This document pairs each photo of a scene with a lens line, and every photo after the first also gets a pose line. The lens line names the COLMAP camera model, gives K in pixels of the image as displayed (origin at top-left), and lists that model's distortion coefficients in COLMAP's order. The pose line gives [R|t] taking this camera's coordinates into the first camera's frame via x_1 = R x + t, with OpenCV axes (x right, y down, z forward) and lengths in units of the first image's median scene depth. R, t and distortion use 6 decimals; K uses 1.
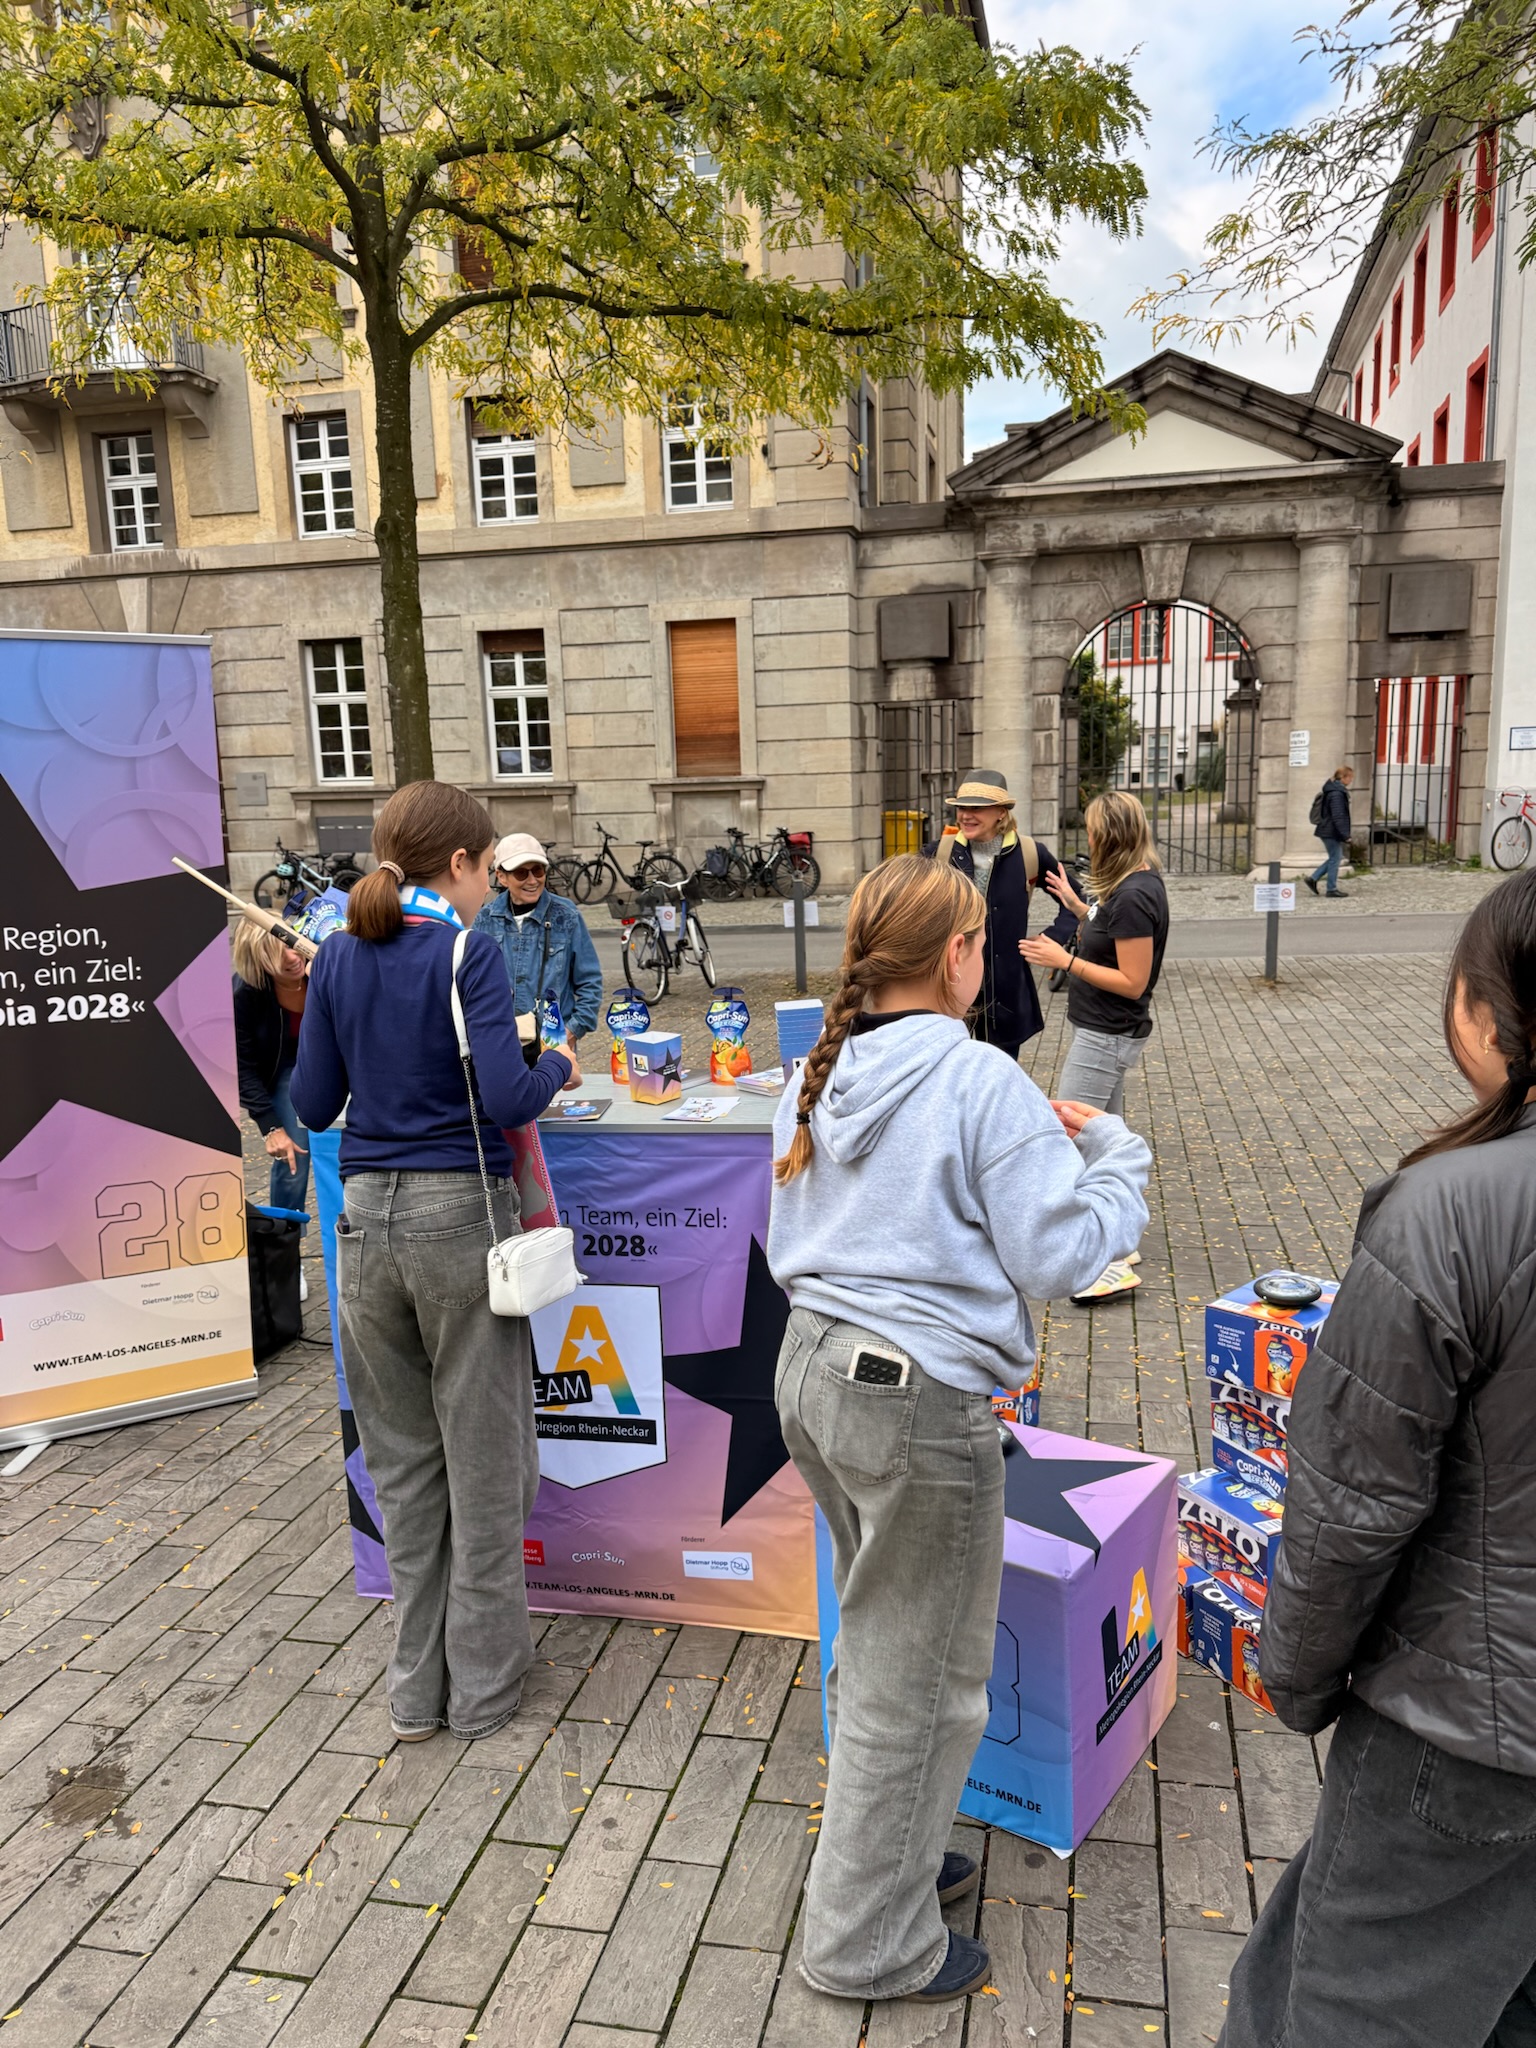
lens RADIAL K [[1395.5, 0, 768.0], [0, 1395.5, 1024.0], [0, 0, 1]] dist [0.037549, -0.058214]
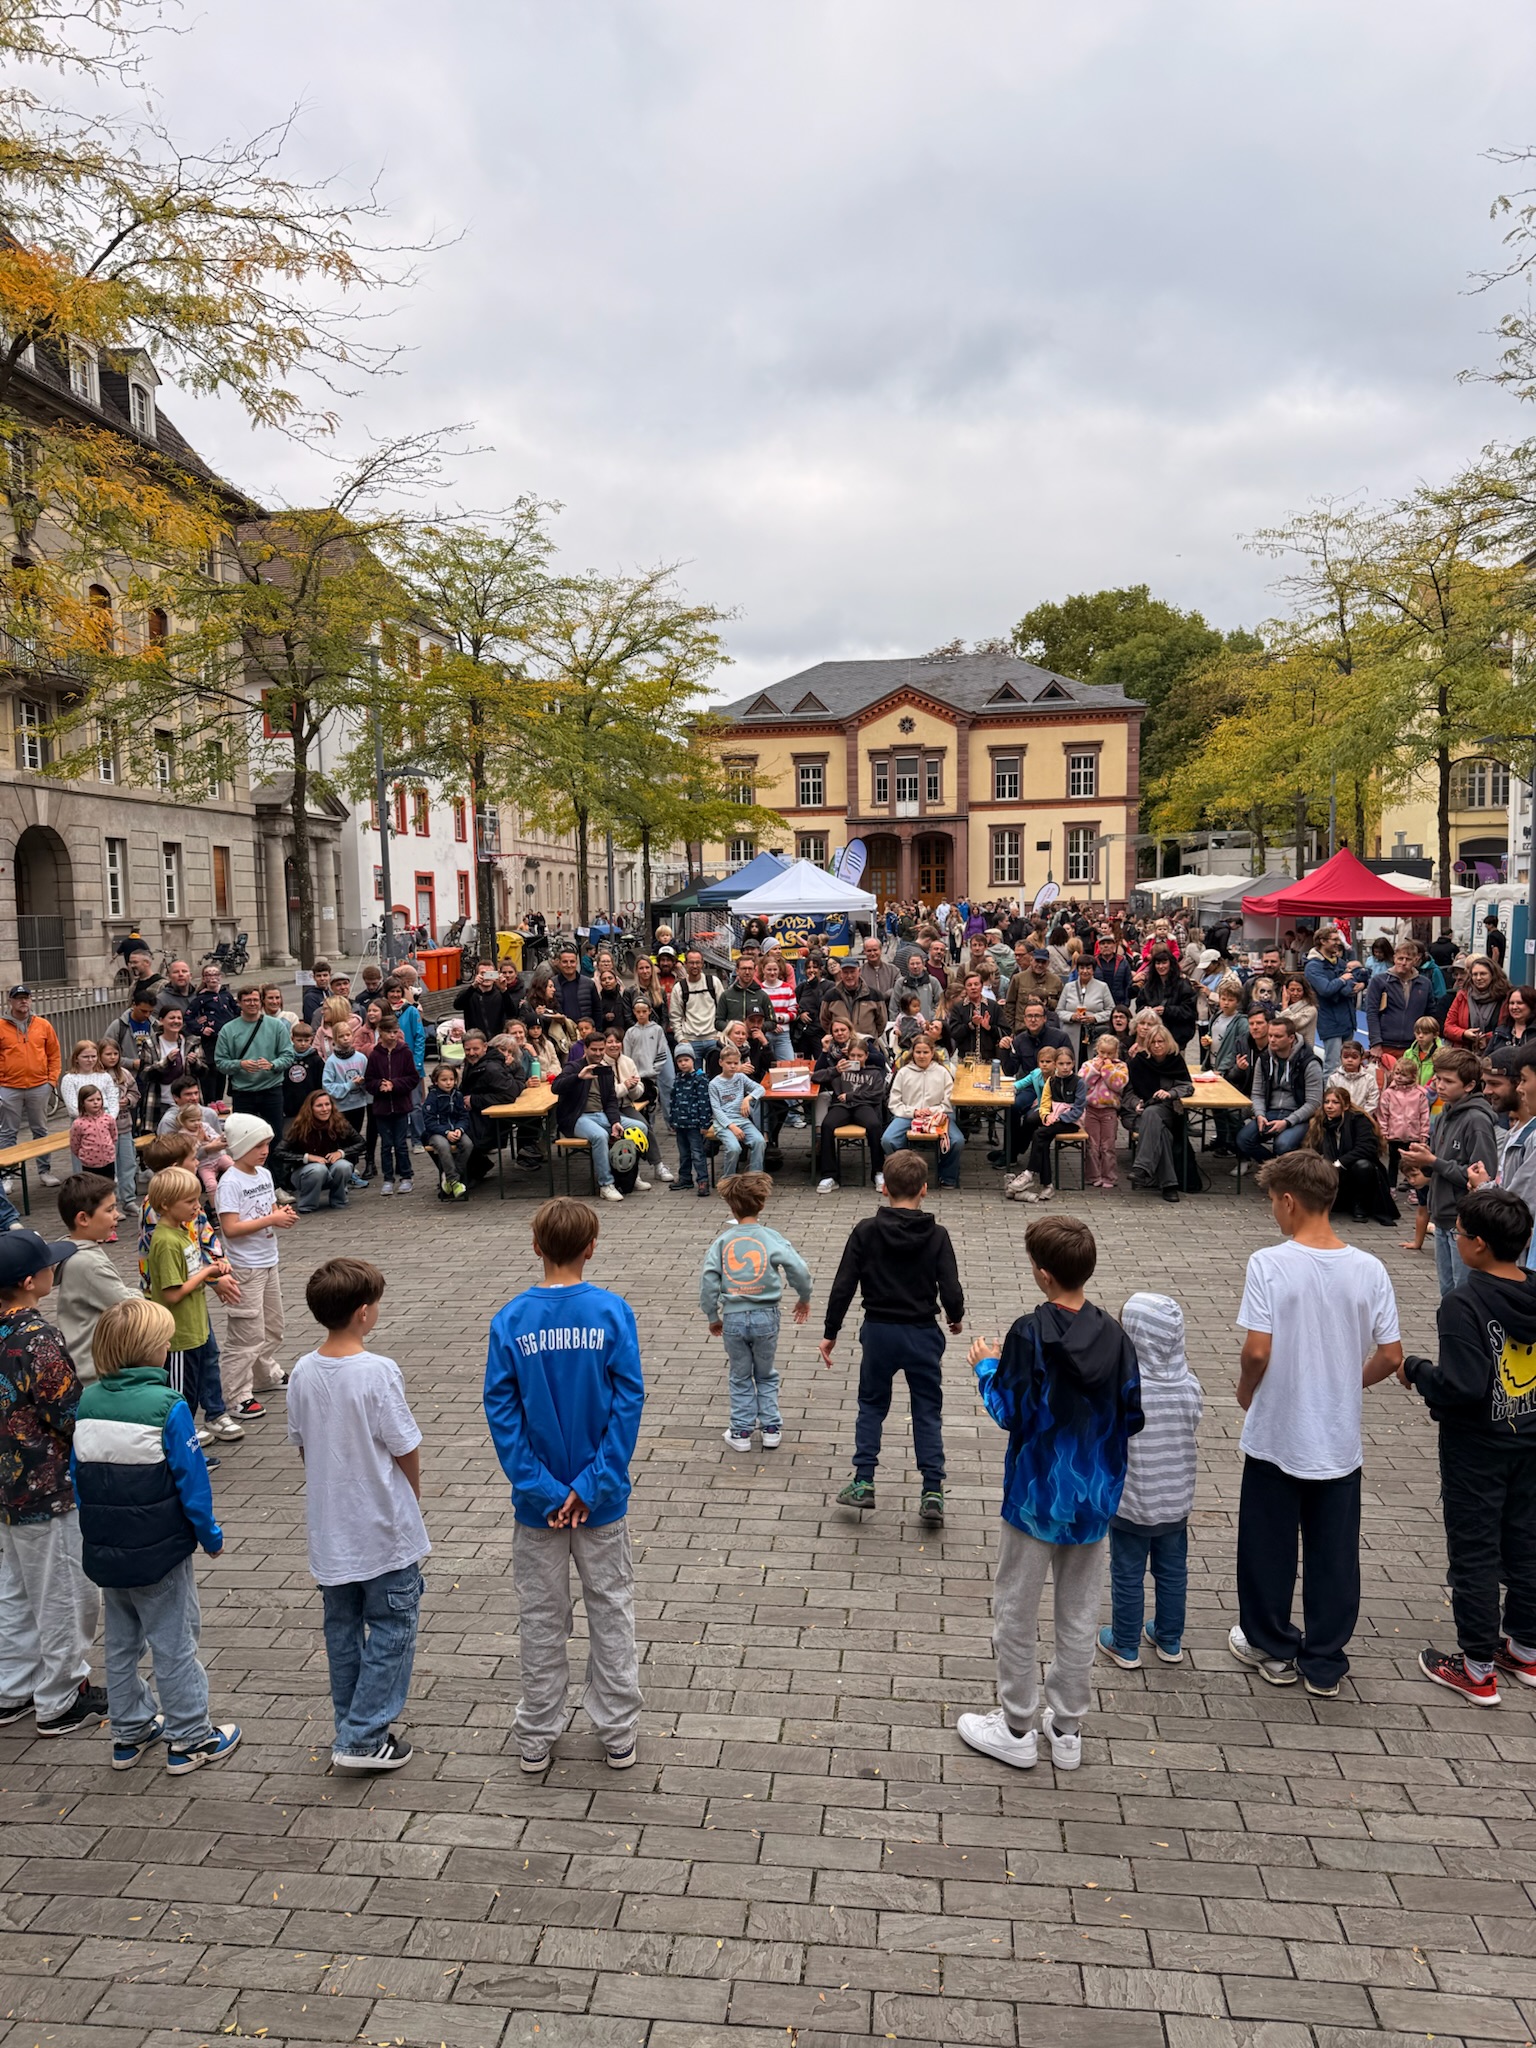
lens RADIAL K [[1395.5, 0, 768.0], [0, 1395.5, 1024.0], [0, 0, 1]] dist [0.037549, -0.058214]
pose [[-0.112596, -0.053037, 0.992224, -2.467382], [0.202029, 0.976494, 0.075122, -0.009262], [-0.972886, 0.208917, -0.099234, 0.464953]]
